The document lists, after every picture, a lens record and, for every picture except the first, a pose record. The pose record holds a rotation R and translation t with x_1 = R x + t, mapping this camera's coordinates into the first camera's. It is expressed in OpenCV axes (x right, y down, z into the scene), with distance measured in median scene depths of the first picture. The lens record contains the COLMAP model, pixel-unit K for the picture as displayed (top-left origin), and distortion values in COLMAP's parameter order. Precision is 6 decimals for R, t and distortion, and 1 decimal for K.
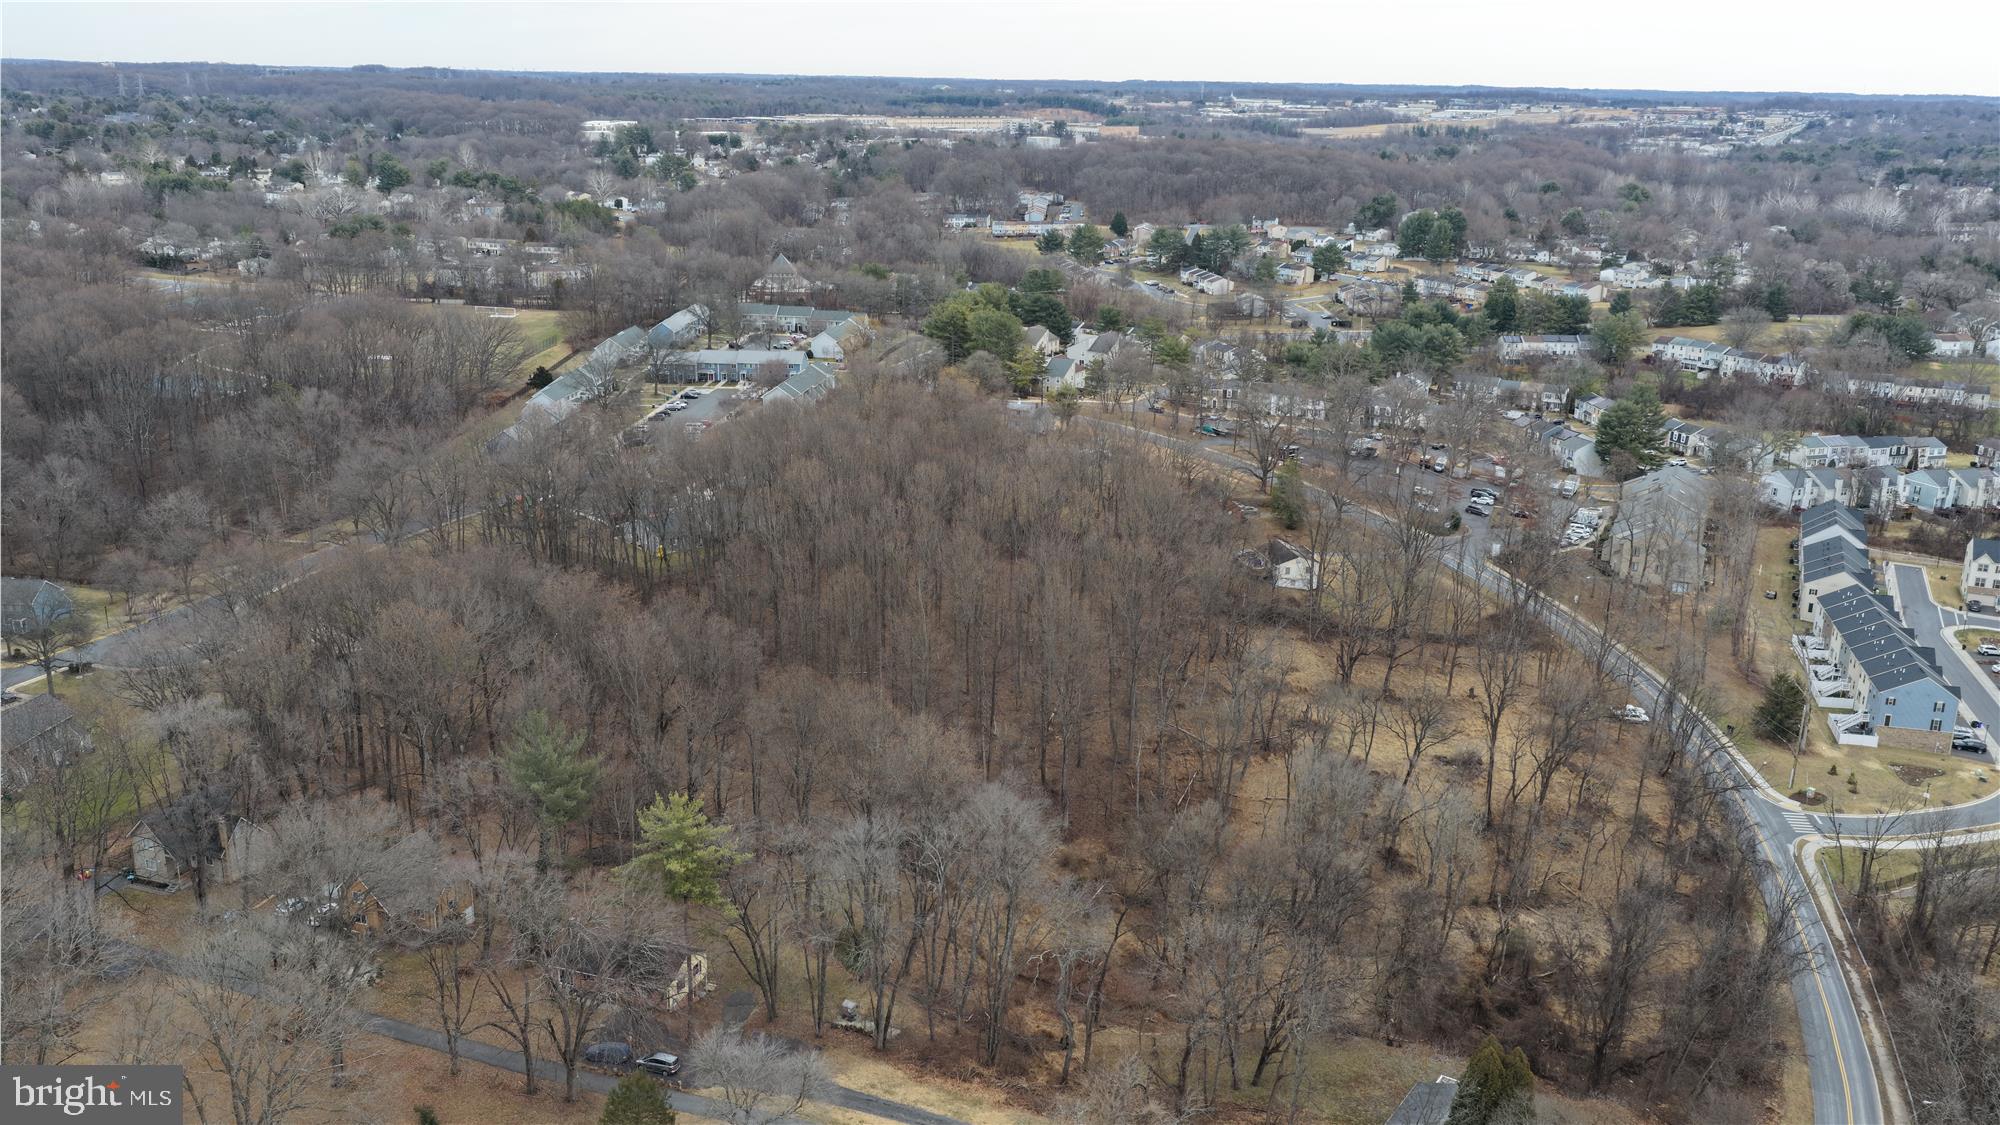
lens RADIAL K [[1657.9, 0, 999.4], [0, 1657.9, 567.3], [0, 0, 1]] dist [-0.009130, 0.033053]
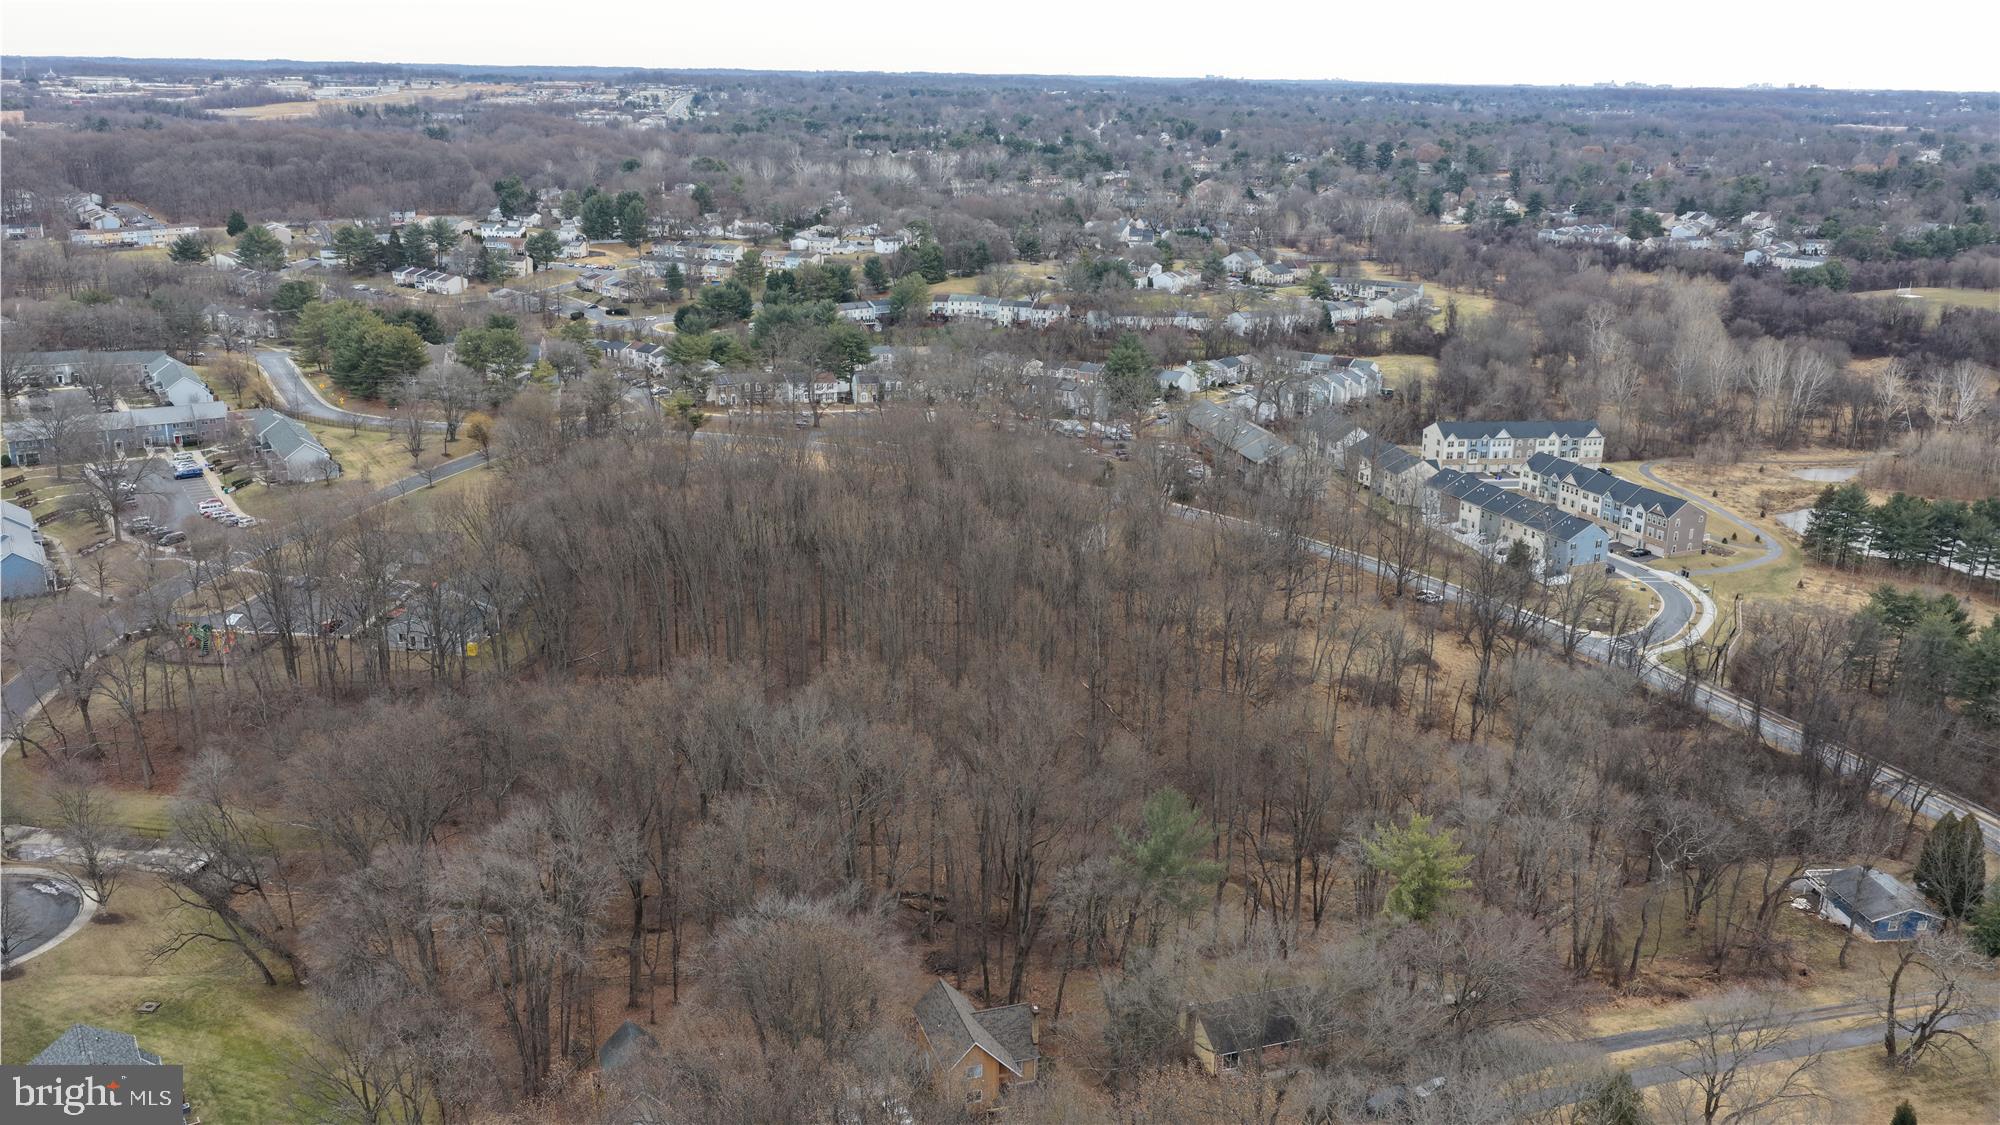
lens RADIAL K [[1657.9, 0, 1002.4], [0, 1657.9, 562.4], [0, 0, 1]] dist [-0.009130, 0.033053]
pose [[0.782164, -0.182993, 0.595594, -0.201416], [0.176152, 0.981847, 0.070336, -0.026416], [-0.597653, 0.049901, 0.800200, 0.074298]]
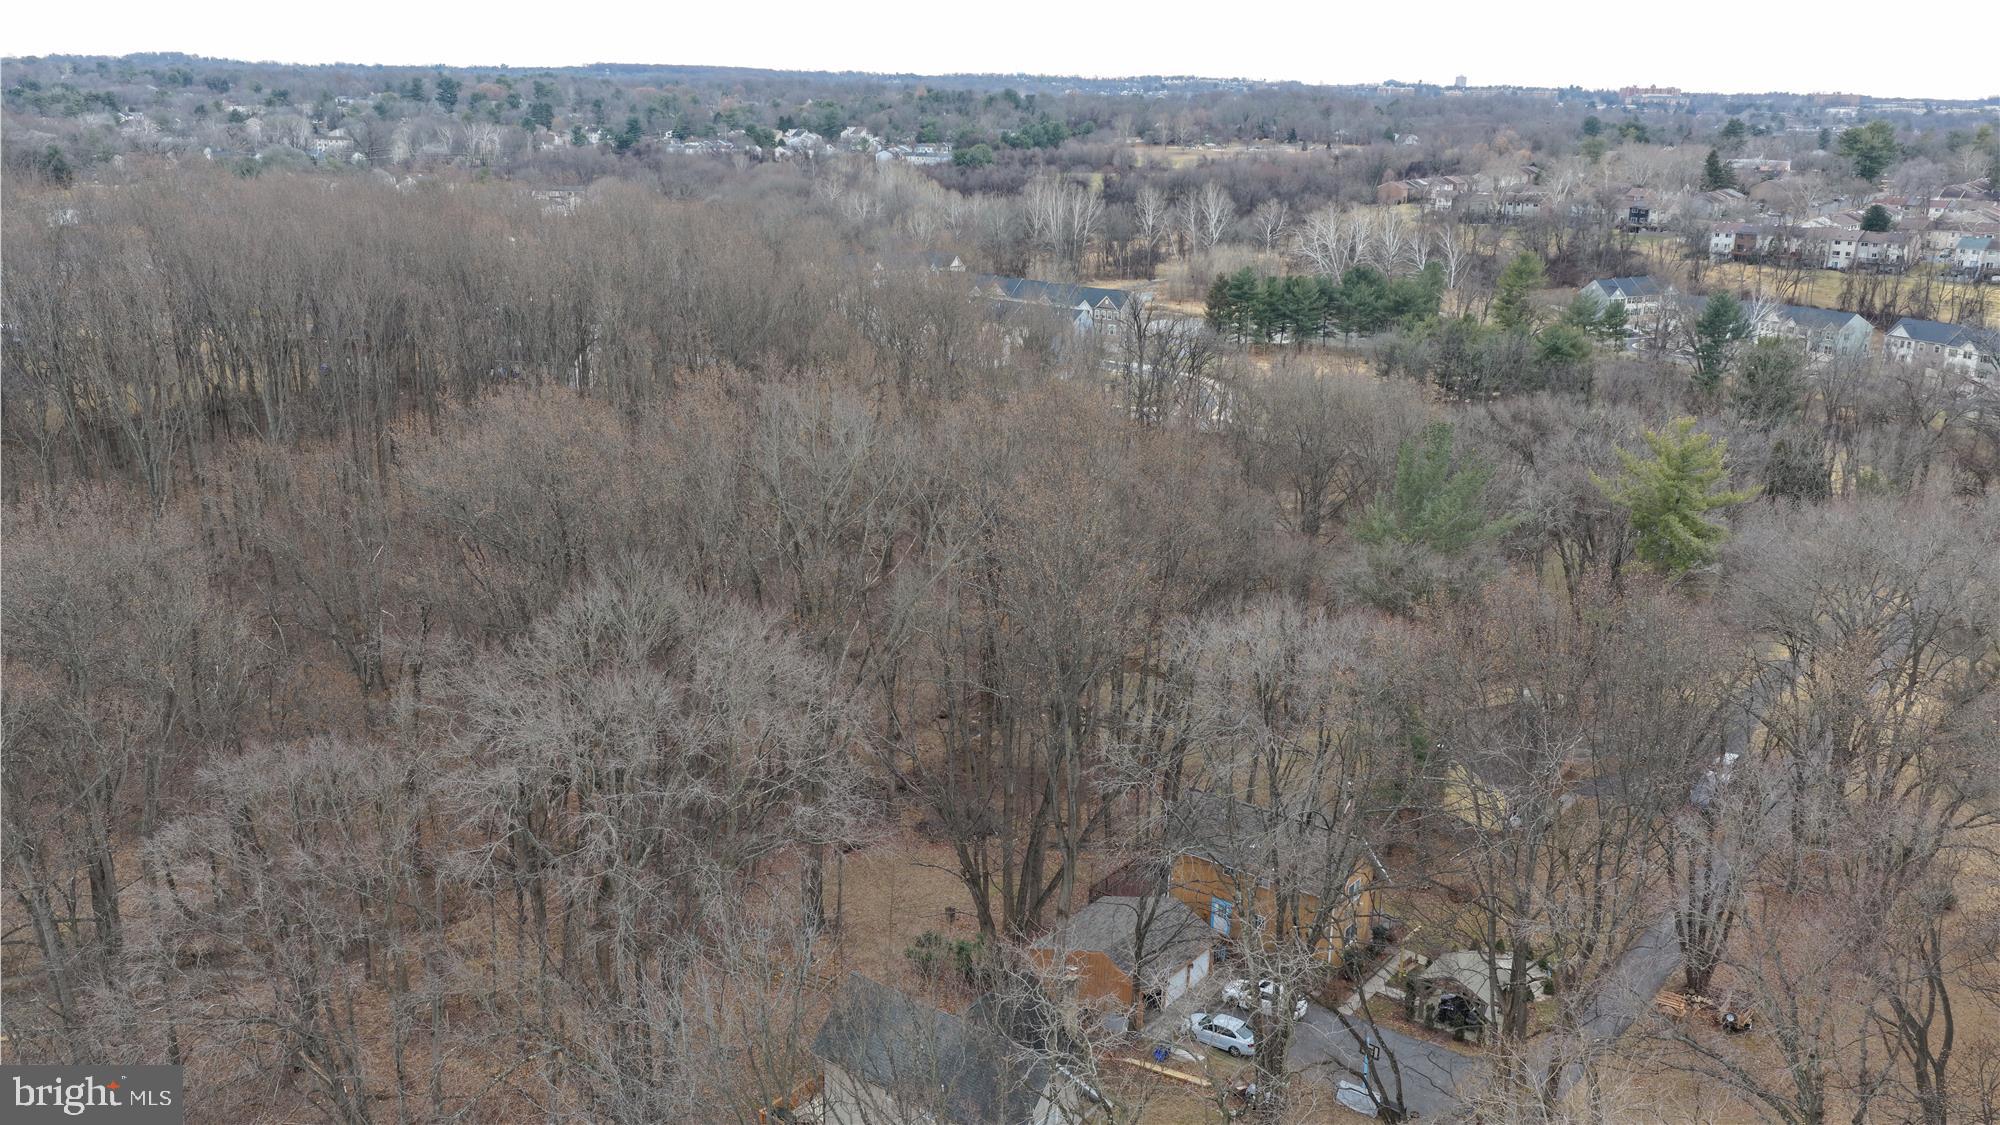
lens RADIAL K [[1657.9, 0, 996.8], [0, 1657.9, 562.2], [0, 0, 1]] dist [-0.009130, 0.033053]
pose [[0.303095, -0.278608, 0.911324, -0.211380], [0.260765, 0.944057, 0.201888, -0.007838], [-0.916589, 0.176451, 0.358790, 0.216421]]
